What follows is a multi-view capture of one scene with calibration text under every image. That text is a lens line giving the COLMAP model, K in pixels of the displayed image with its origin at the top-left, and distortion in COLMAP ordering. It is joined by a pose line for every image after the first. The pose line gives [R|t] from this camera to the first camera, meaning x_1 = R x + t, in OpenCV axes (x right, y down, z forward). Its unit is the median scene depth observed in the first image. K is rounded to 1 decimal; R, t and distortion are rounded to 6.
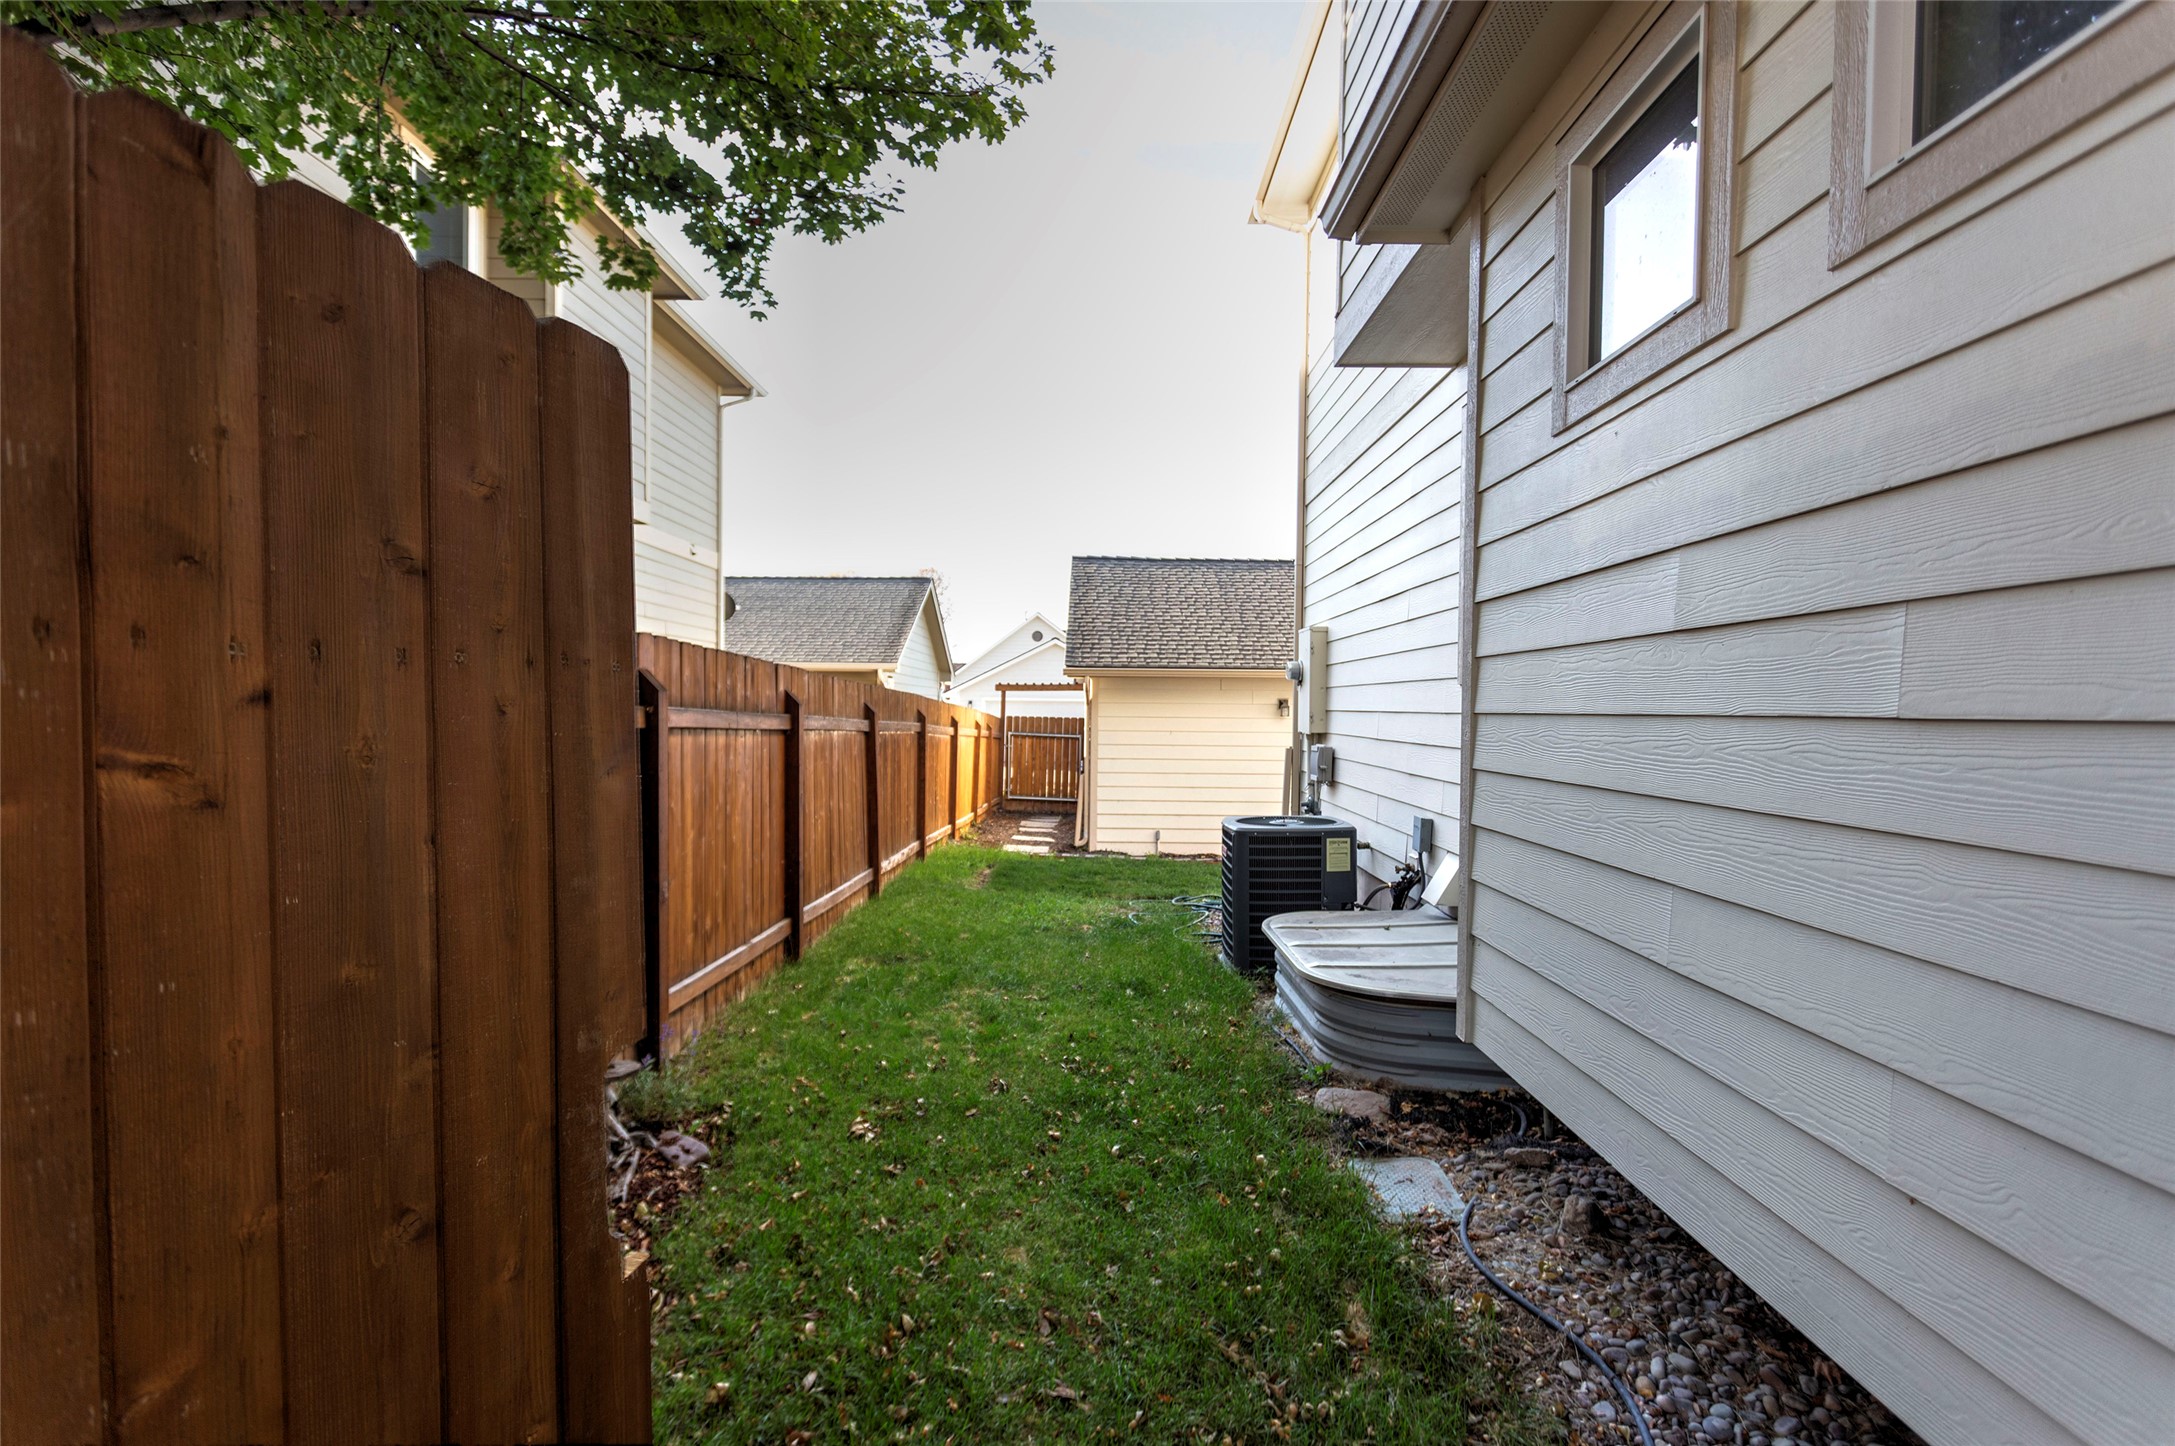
lens RADIAL K [[1042.7, 0, 1087.2], [0, 1042.7, 725.5], [0, 0, 1]] dist [0.001482, 0.000419]
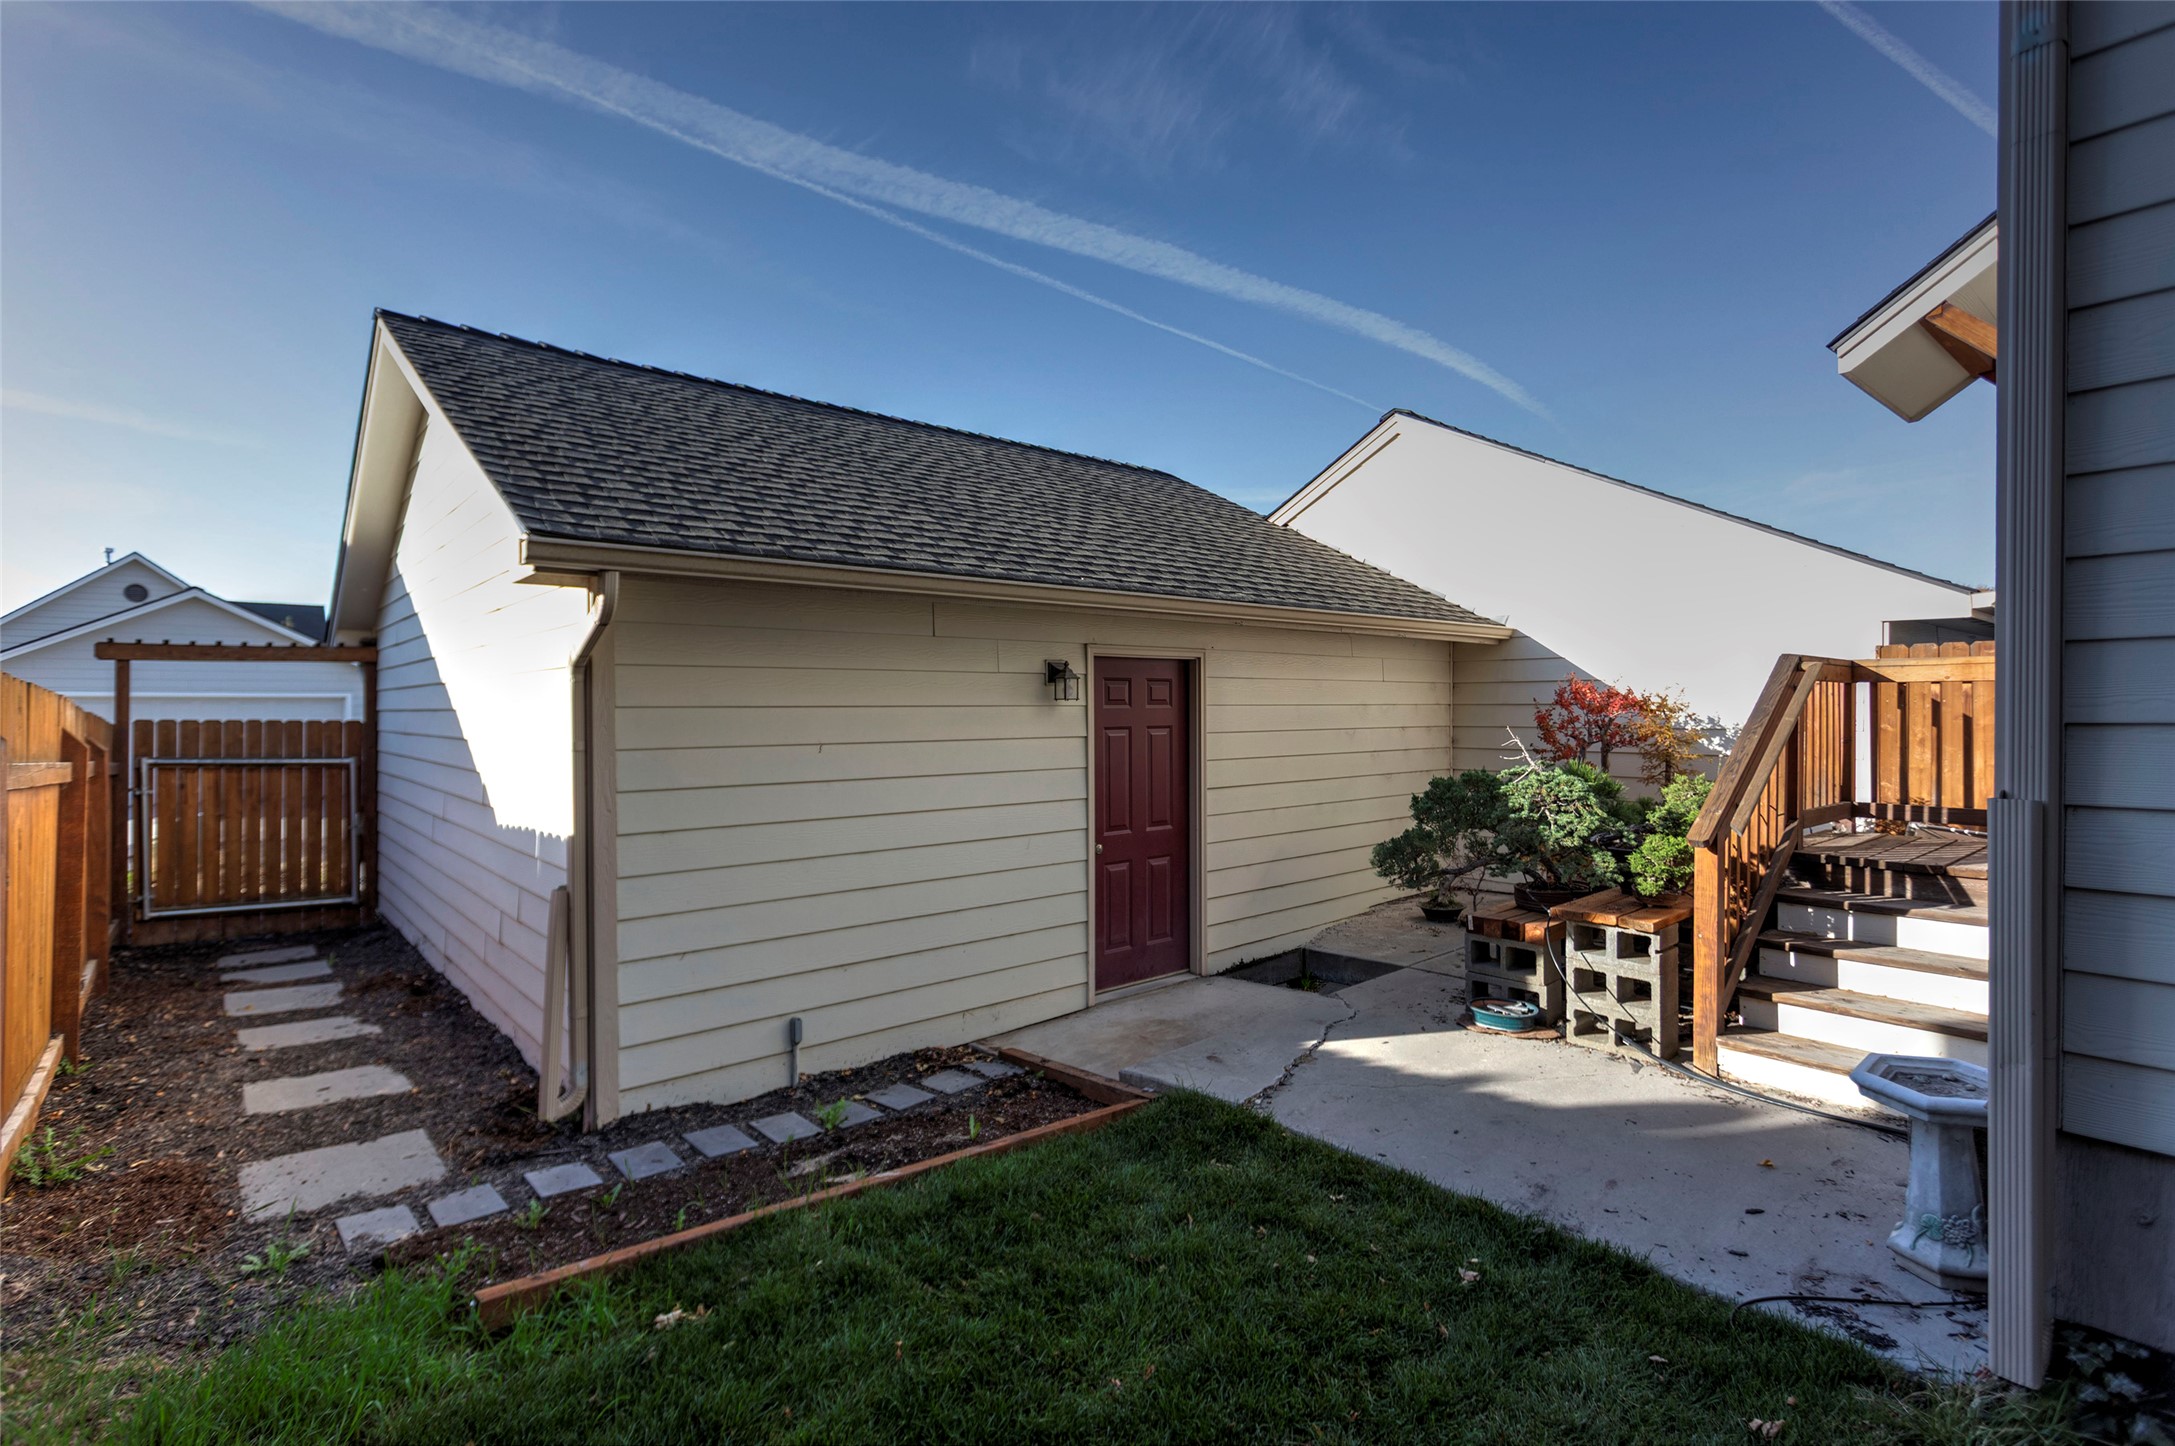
lens RADIAL K [[1042.7, 0, 1090.9], [0, 1042.7, 716.0], [0, 0, 1]] dist [0.001482, 0.000419]
pose [[0.756904, -0.017436, 0.653294, -0.080523], [0.024734, 0.999692, -0.001975, -0.001136], [-0.653058, 0.017653, 0.757102, 0.593115]]
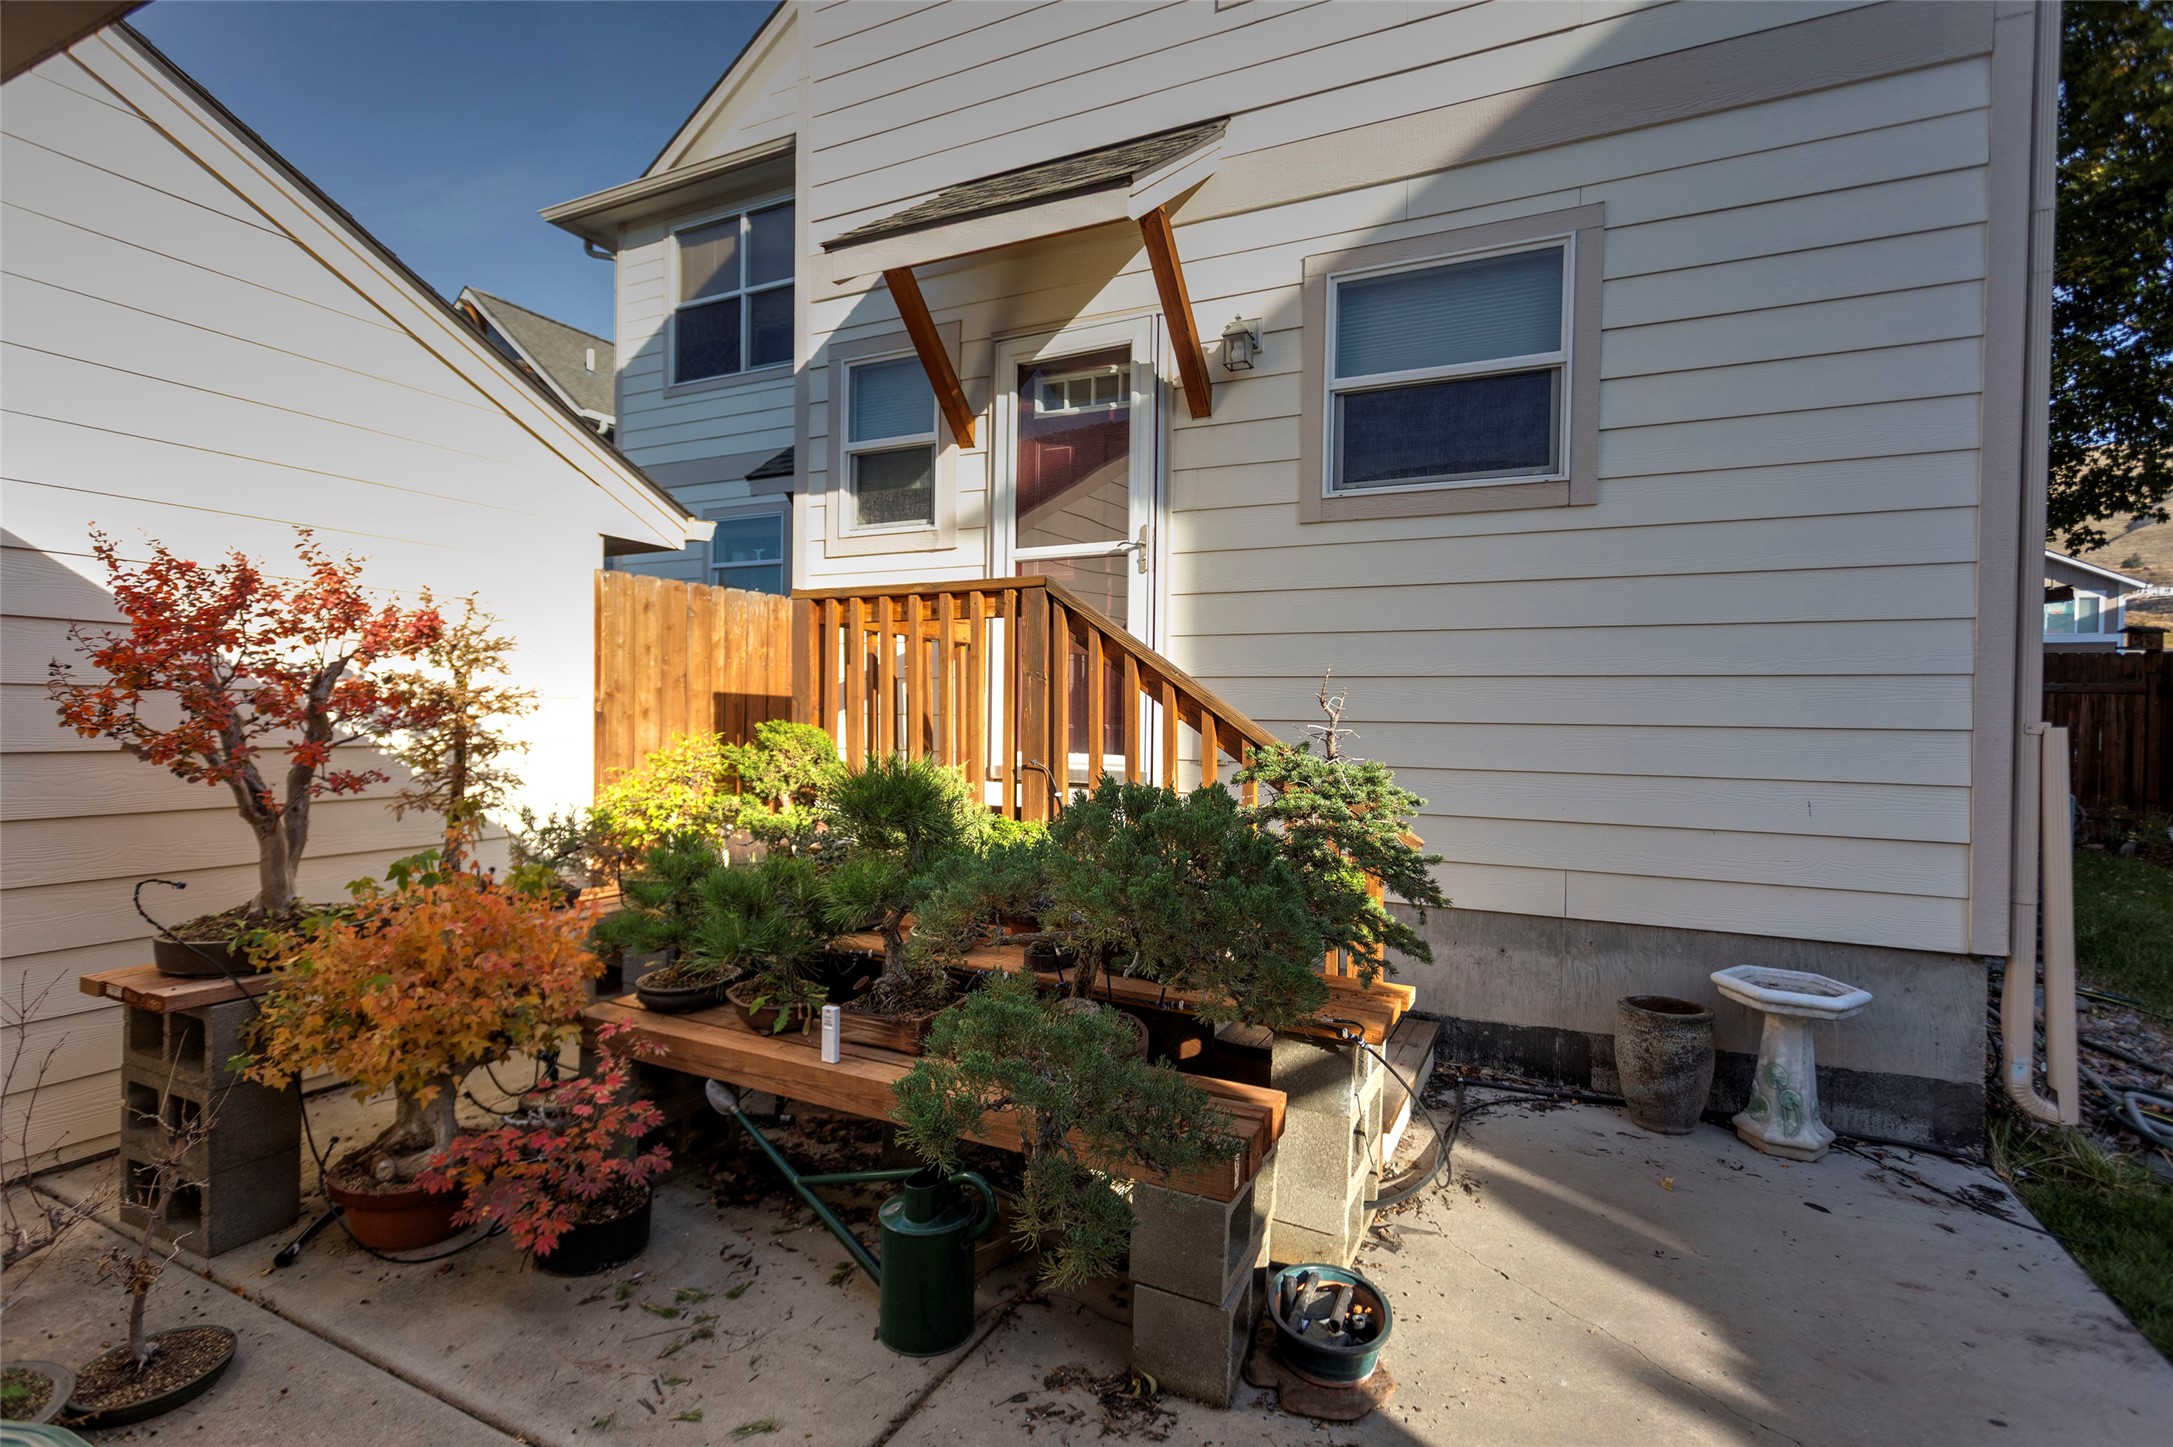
lens RADIAL K [[1041.8, 0, 1086.3], [0, 1041.8, 721.5], [0, 0, 1]] dist [0.001482, 0.000419]
pose [[-0.892164, -0.019576, 0.451287, 0.036579], [-0.006986, 0.999539, 0.029547, 0.003168], [-0.451657, 0.023208, -0.891890, 0.722551]]
